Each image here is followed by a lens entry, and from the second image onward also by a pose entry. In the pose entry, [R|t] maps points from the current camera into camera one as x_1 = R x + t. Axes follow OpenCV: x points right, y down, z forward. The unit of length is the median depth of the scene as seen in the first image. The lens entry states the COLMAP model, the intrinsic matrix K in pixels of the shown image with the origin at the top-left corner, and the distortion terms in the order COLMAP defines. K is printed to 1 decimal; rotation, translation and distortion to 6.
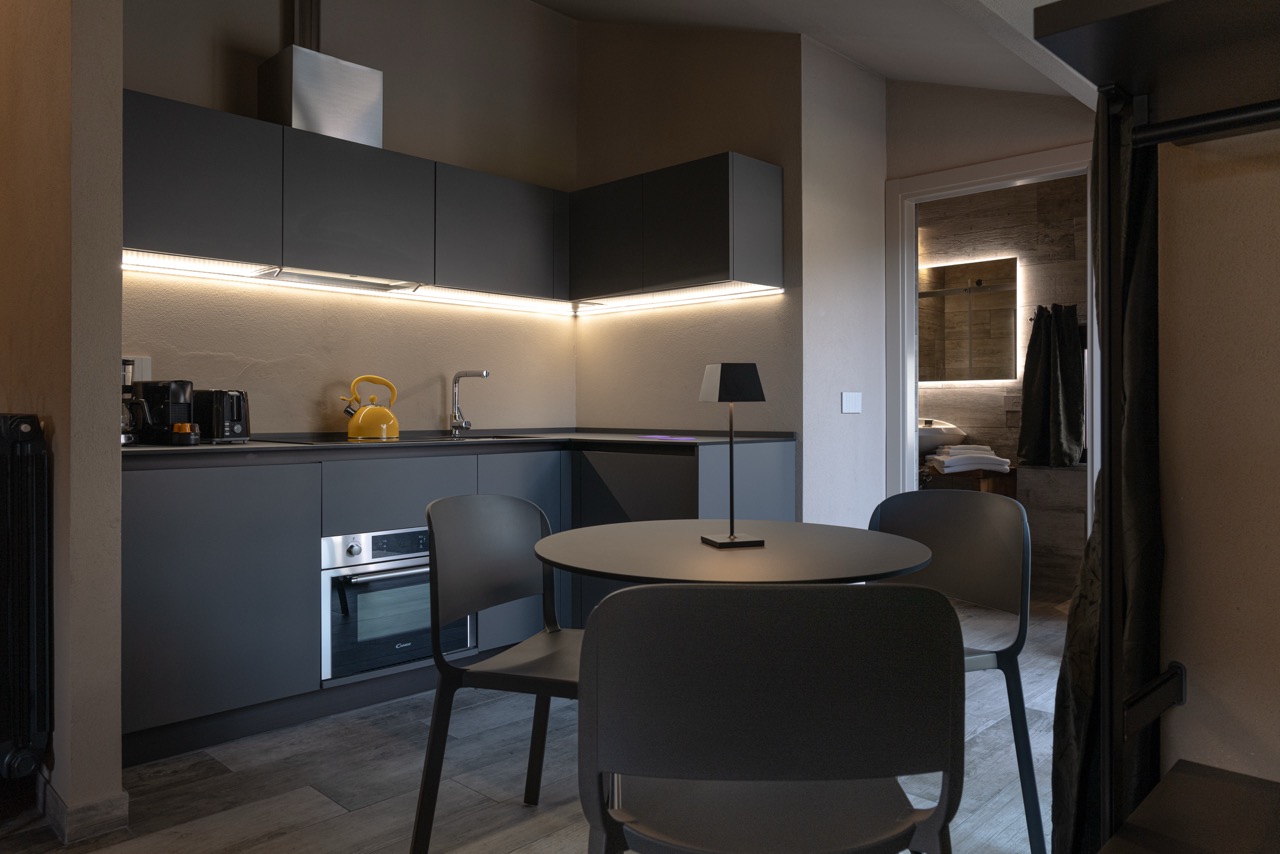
lens RADIAL K [[909.6, 0, 611.4], [0, 909.6, 417.5], [0, 0, 1]] dist [0.002416, -0.001497]
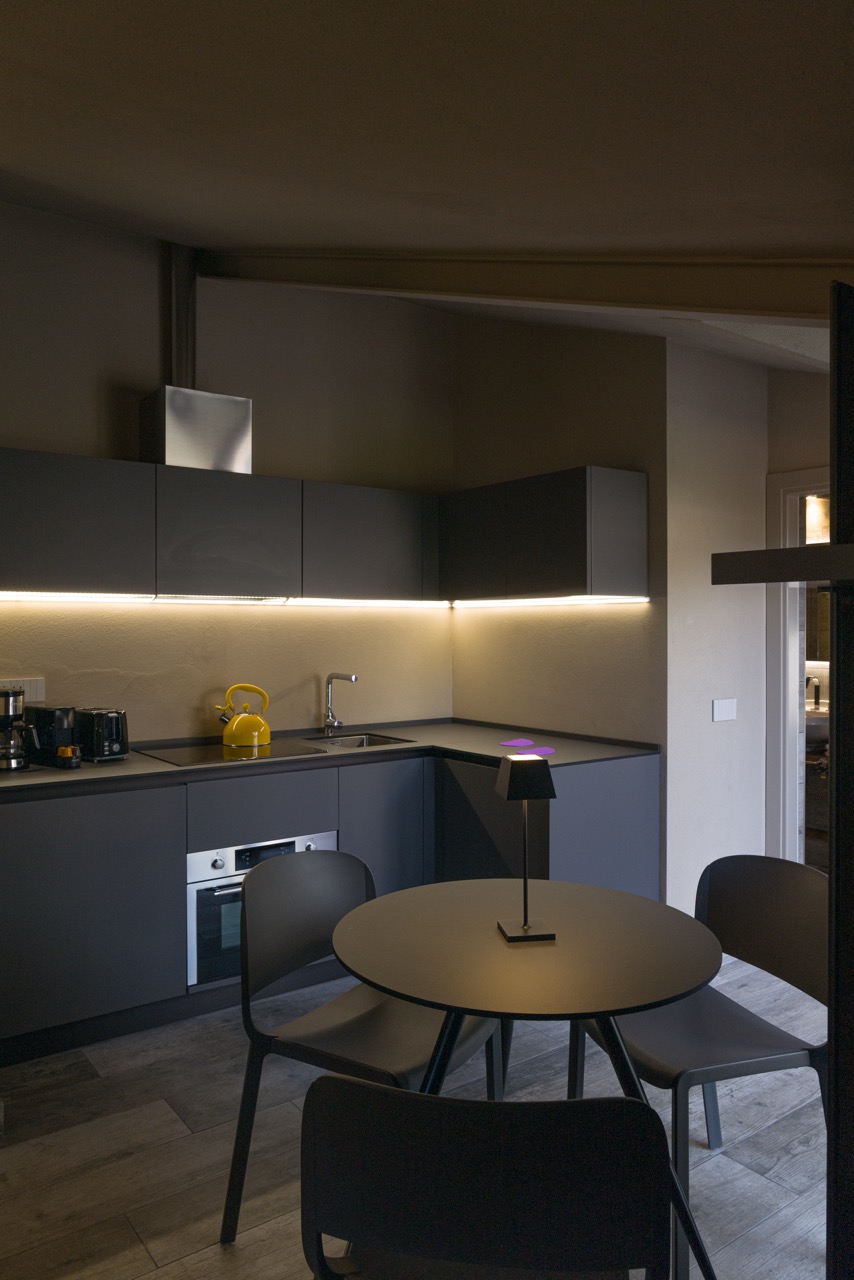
lens RADIAL K [[909.6, 0, 396.9], [0, 909.6, 644.5], [0, 0, 1]] dist [0.002416, -0.001497]
pose [[0.985792, 0.000729, -0.167972, 0.102267], [0.002271, 0.999841, 0.017669, -0.128450], [0.167958, -0.017799, 0.985633, -0.014303]]
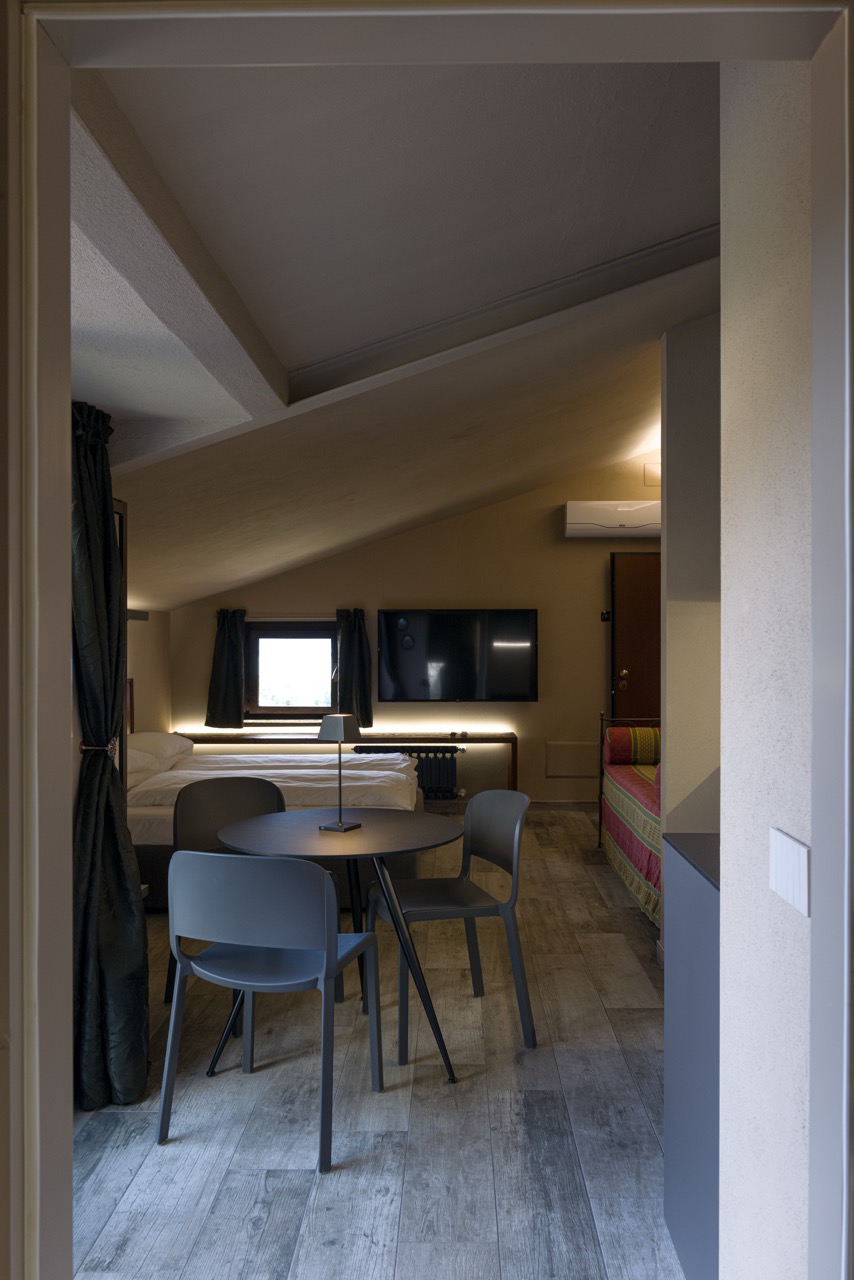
lens RADIAL K [[909.6, 0, 396.9], [0, 909.6, 644.5], [0, 0, 1]] dist [0.002416, -0.001497]
pose [[-0.736469, -0.001701, -0.676469, 0.704564], [-0.002141, 0.999998, -0.000184, -0.105684], [0.676467, 0.001313, -0.736471, 1.397788]]
